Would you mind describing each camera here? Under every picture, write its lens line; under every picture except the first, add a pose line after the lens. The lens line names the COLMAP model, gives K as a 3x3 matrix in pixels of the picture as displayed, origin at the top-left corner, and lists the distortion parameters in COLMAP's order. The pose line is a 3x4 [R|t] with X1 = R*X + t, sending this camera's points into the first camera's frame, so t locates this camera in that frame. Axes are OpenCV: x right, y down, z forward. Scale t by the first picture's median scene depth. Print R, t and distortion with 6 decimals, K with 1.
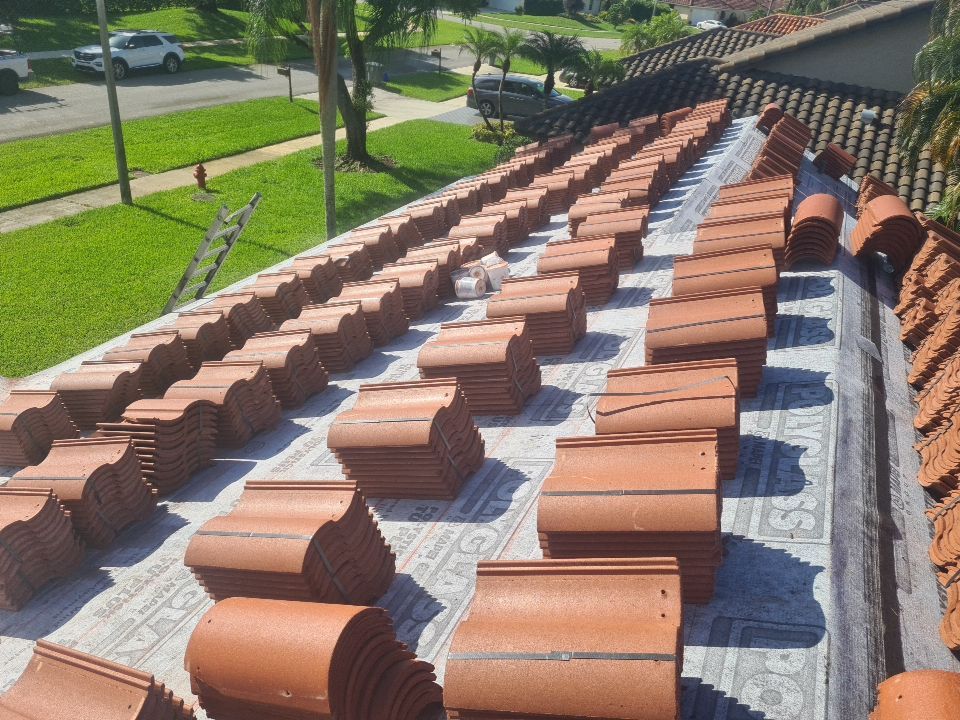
lens RADIAL K [[735.8, 0, 480.0], [0, 735.8, 360.0], [0, 0, 1]] dist [0.090029, -0.071797]
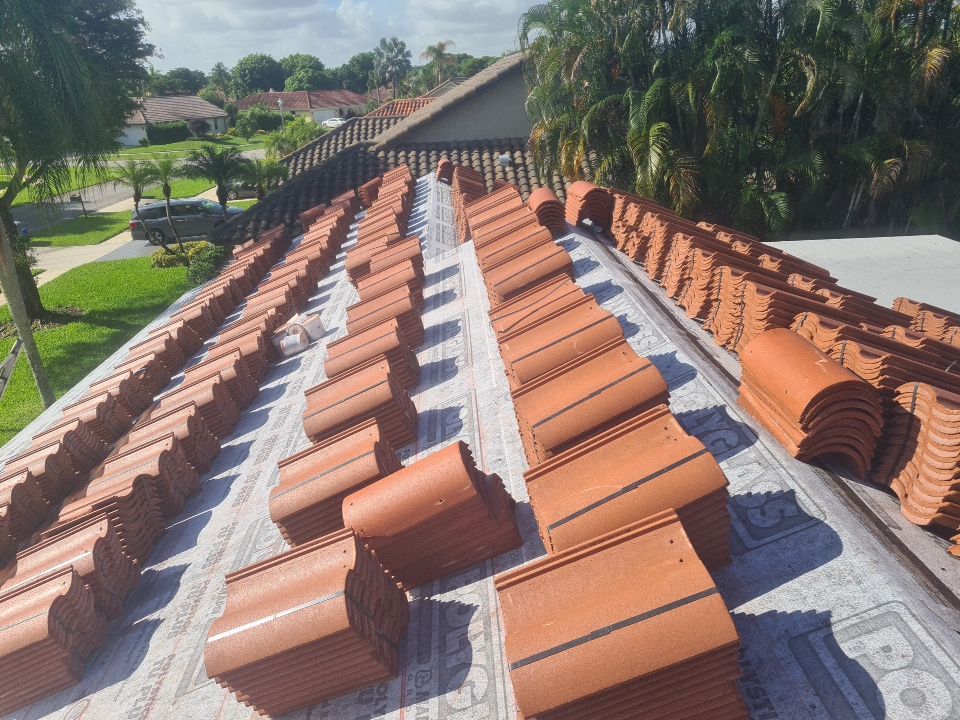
lens RADIAL K [[735.8, 0, 480.0], [0, 735.8, 360.0], [0, 0, 1]] dist [0.090029, -0.071797]
pose [[0.877889, -0.311047, 0.364089, -0.080880], [0.352484, 0.934392, -0.051640, 0.036140], [-0.324140, 0.173670, 0.929931, -0.056504]]
